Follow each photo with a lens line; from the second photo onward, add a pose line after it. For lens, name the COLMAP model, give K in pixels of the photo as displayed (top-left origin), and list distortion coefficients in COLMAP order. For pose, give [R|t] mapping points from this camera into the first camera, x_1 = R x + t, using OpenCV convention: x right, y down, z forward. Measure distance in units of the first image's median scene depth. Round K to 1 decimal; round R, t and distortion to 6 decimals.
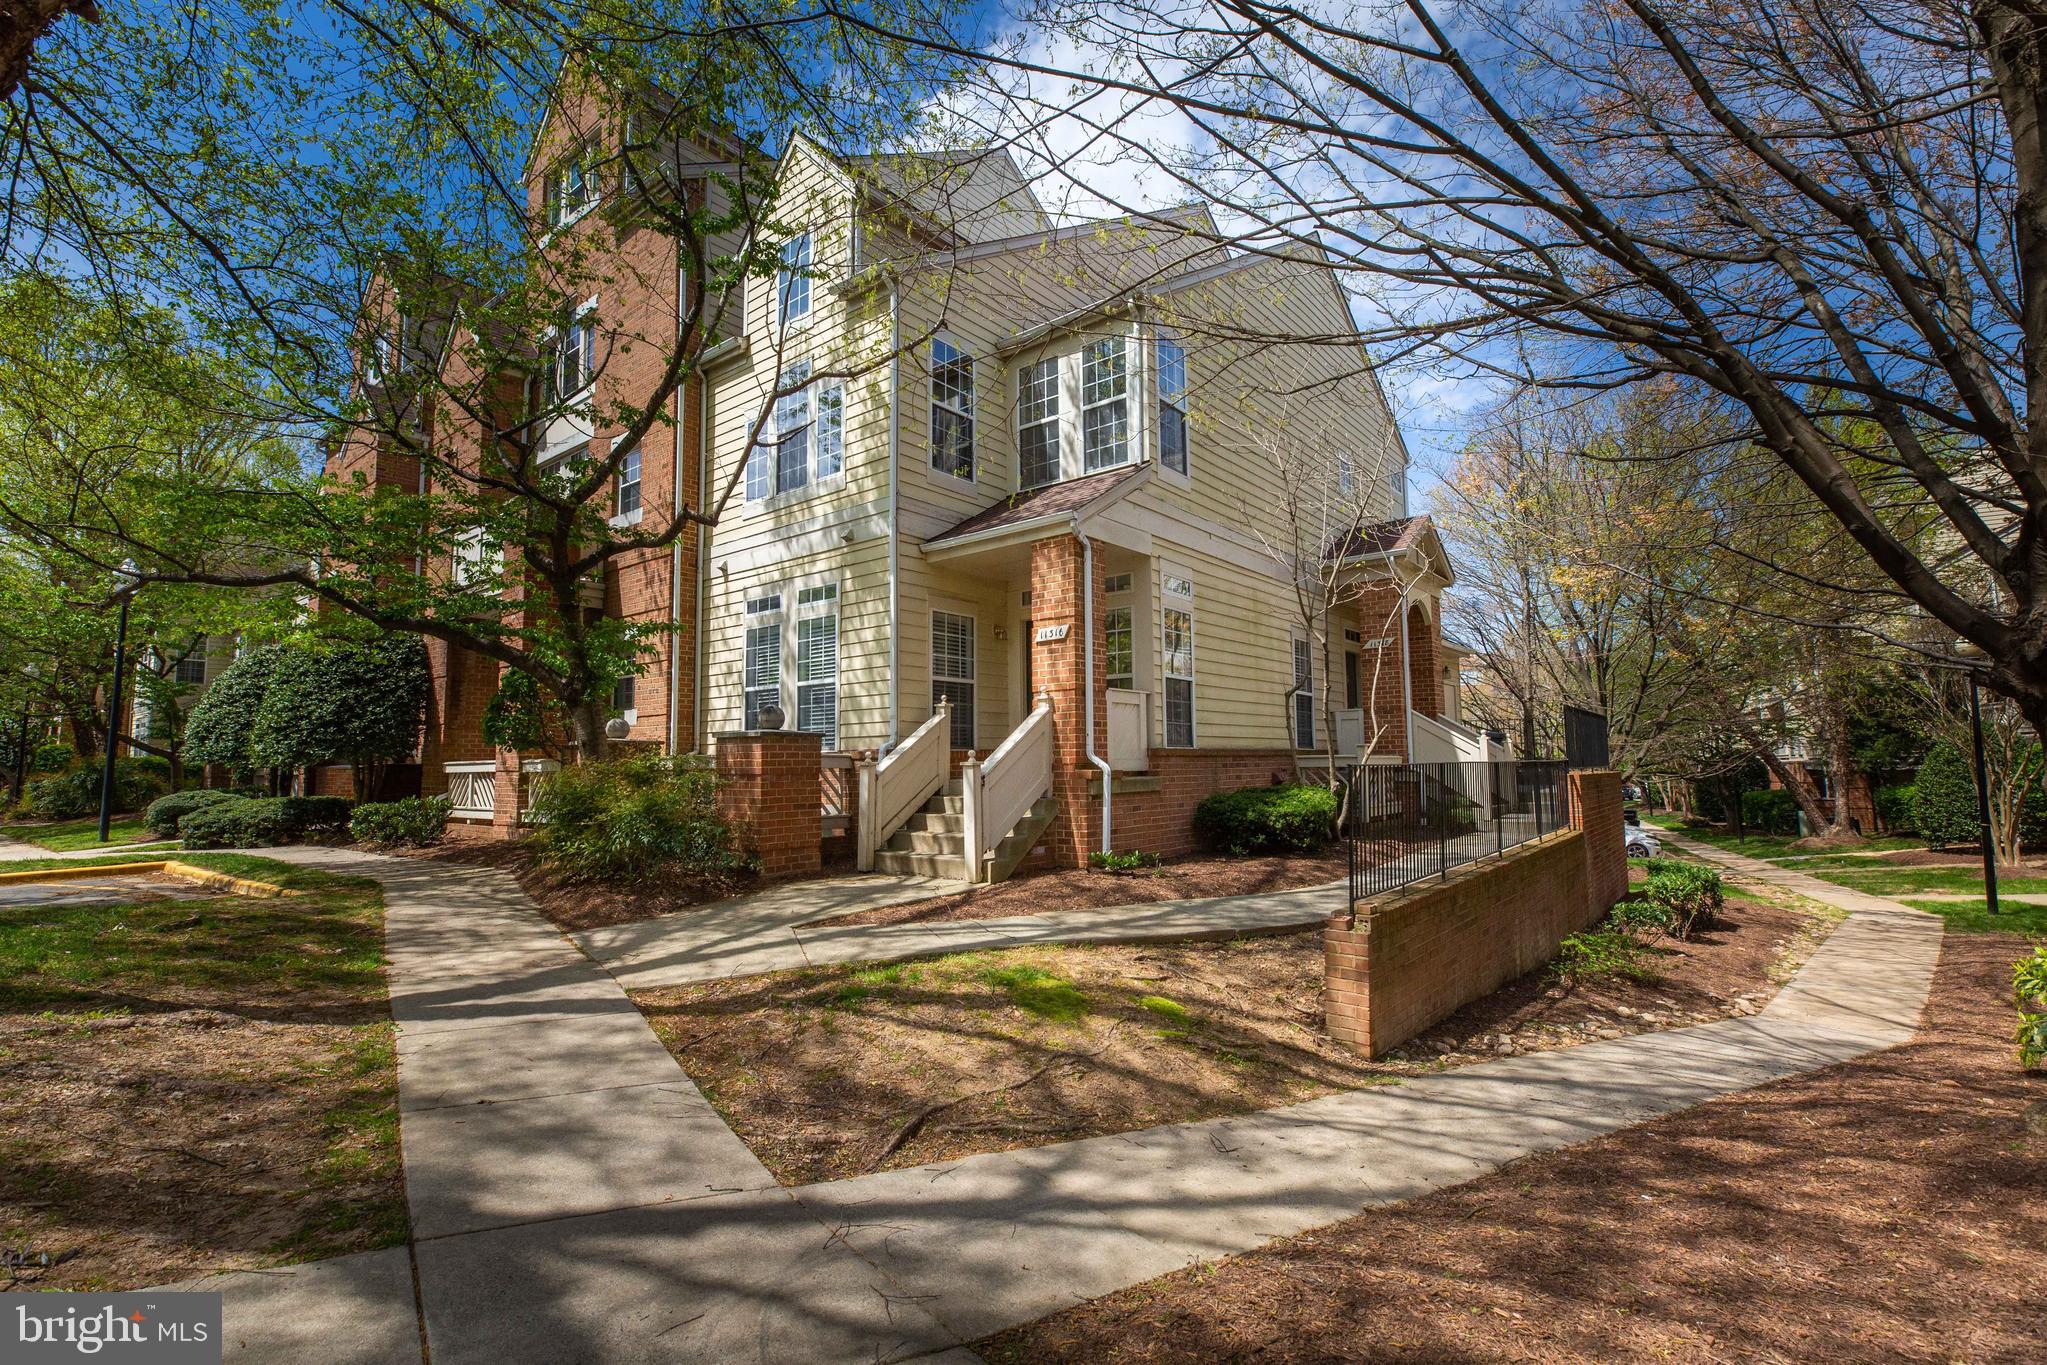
lens RADIAL K [[935.1, 0, 1009.1], [0, 935.1, 681.5], [0, 0, 1]] dist [0.000403, 0.000017]
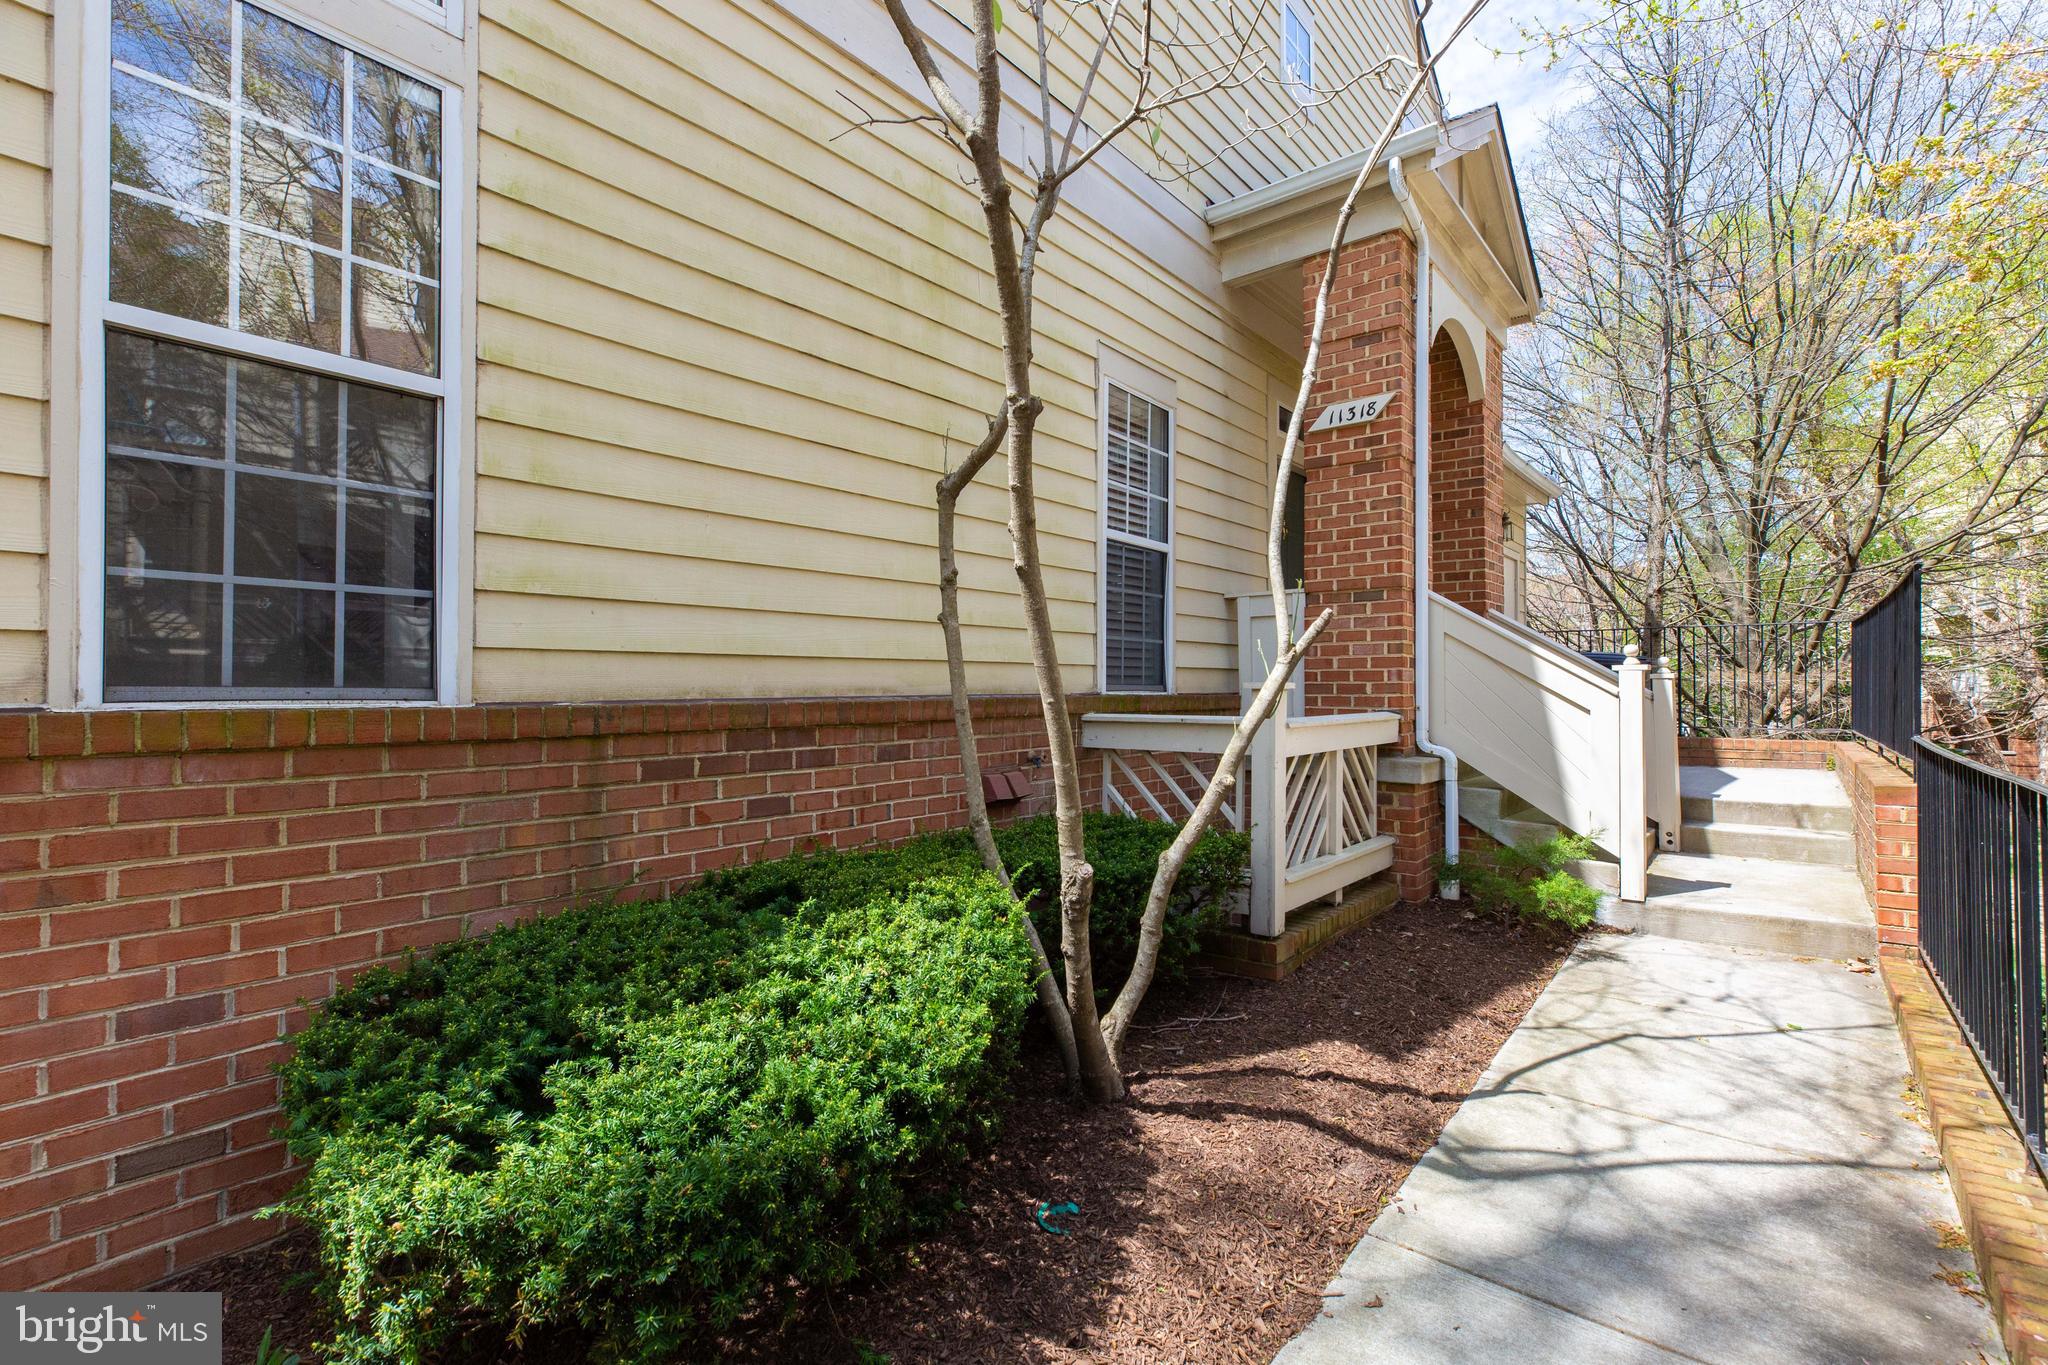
lens RADIAL K [[935.5, 0, 1009.6], [0, 935.5, 681.5], [0, 0, 1]] dist [0.000403, 0.000017]
pose [[0.999965, 0.008251, -0.001309, 0.345282], [-0.008118, 0.996690, 0.080892, 0.049770], [0.001972, -0.080879, 0.996722, 0.819469]]
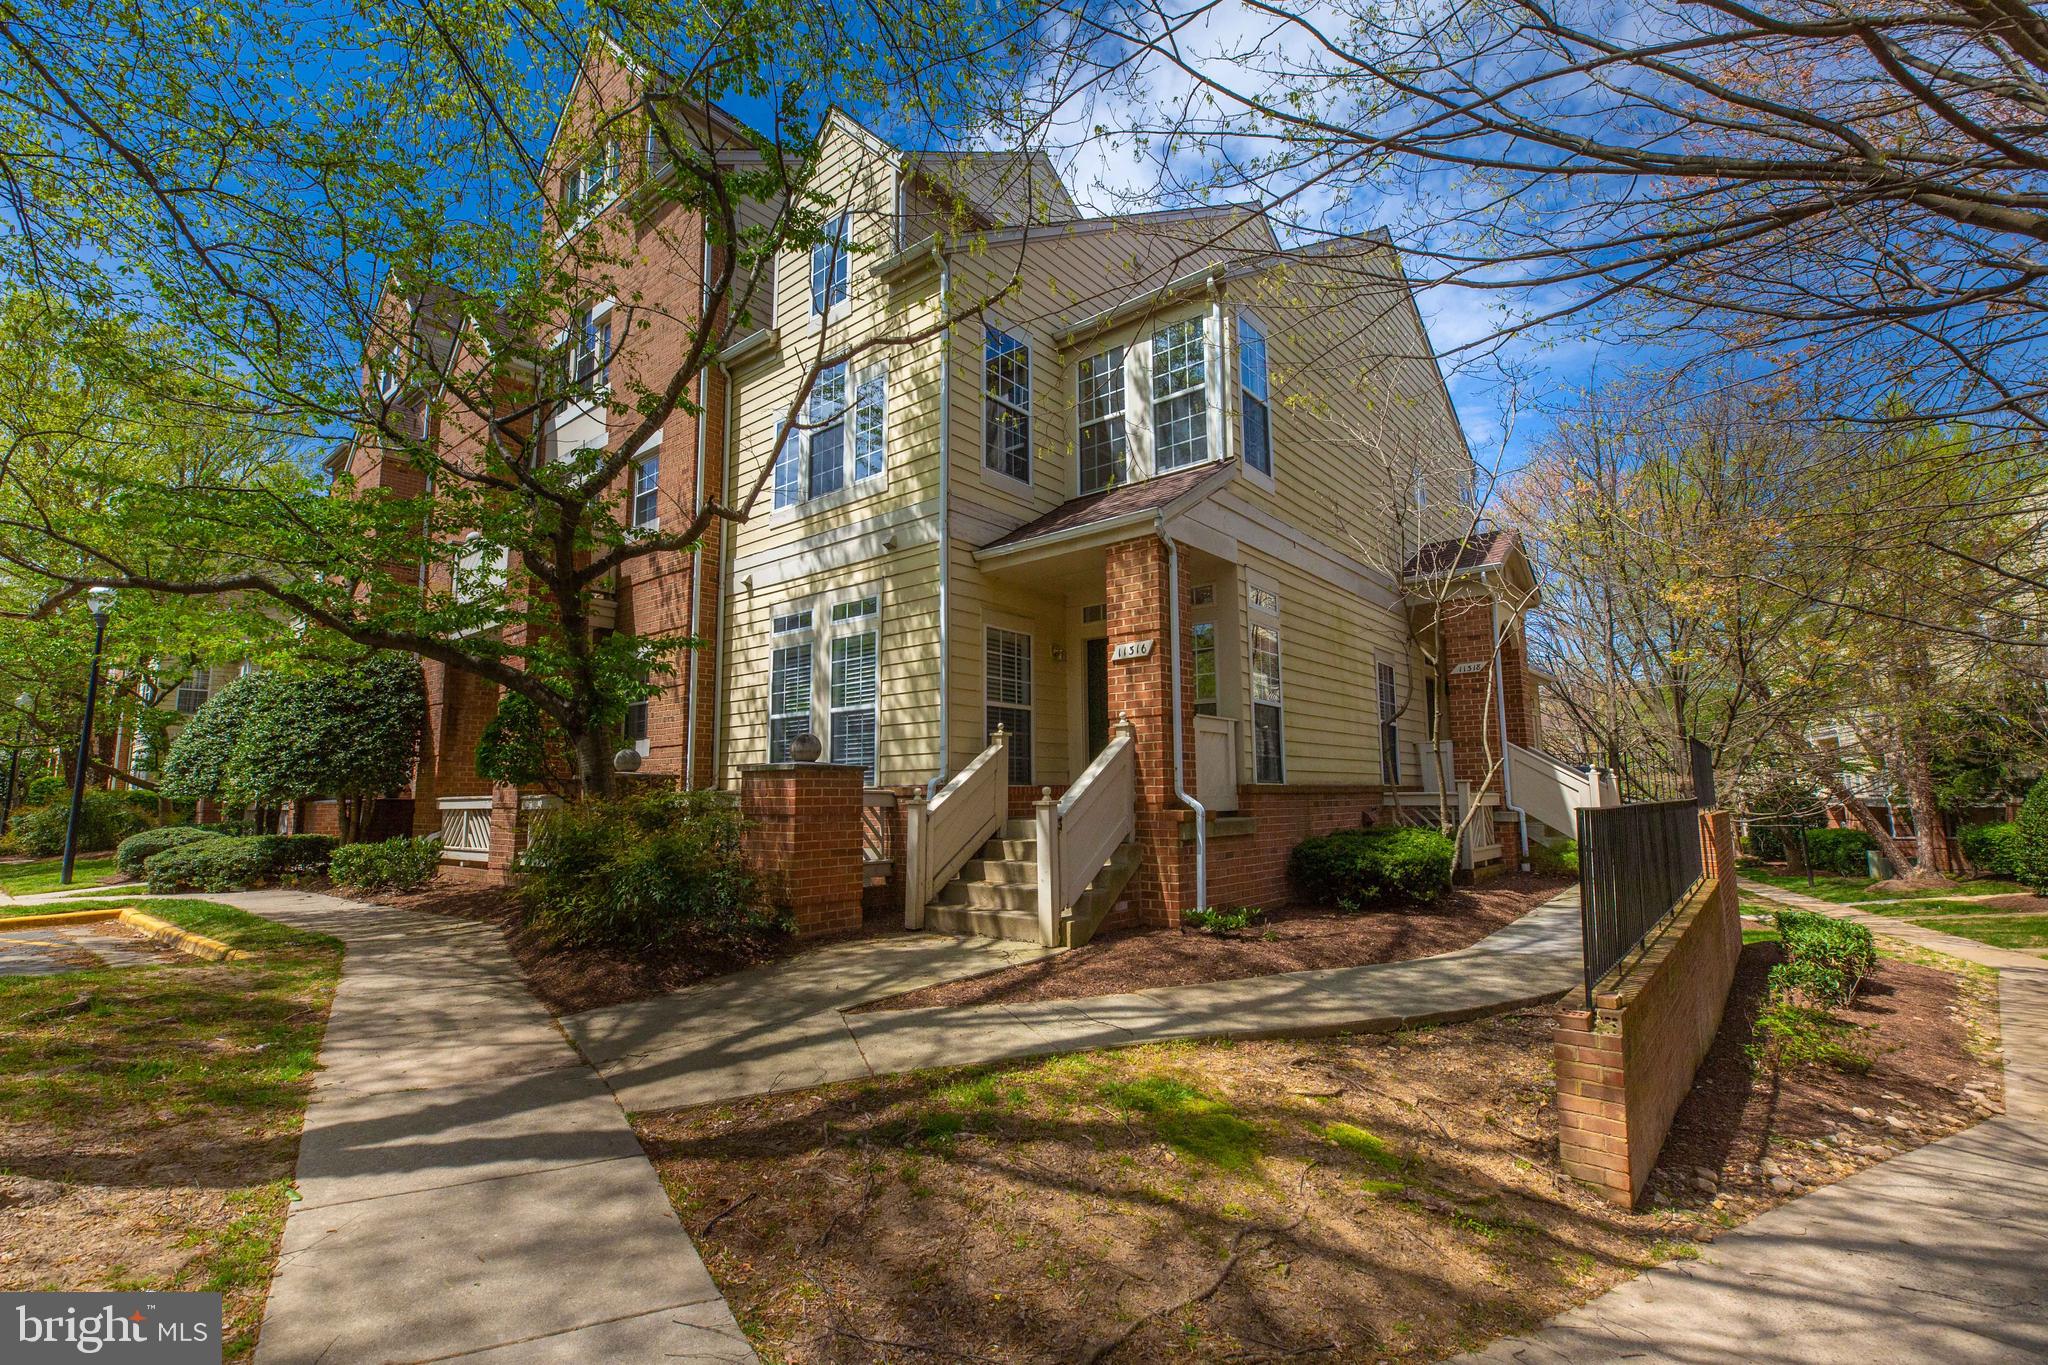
lens RADIAL K [[919.1, 0, 1005.5], [0, 919.1, 679.6], [0, 0, 1]] dist [-0.000257, 0.000058]
pose [[0.999950, 0.000960, -0.009990, -0.057799], [-0.001356, 0.999209, -0.039754, 0.008584], [0.009944, 0.039765, 0.999160, 0.145001]]
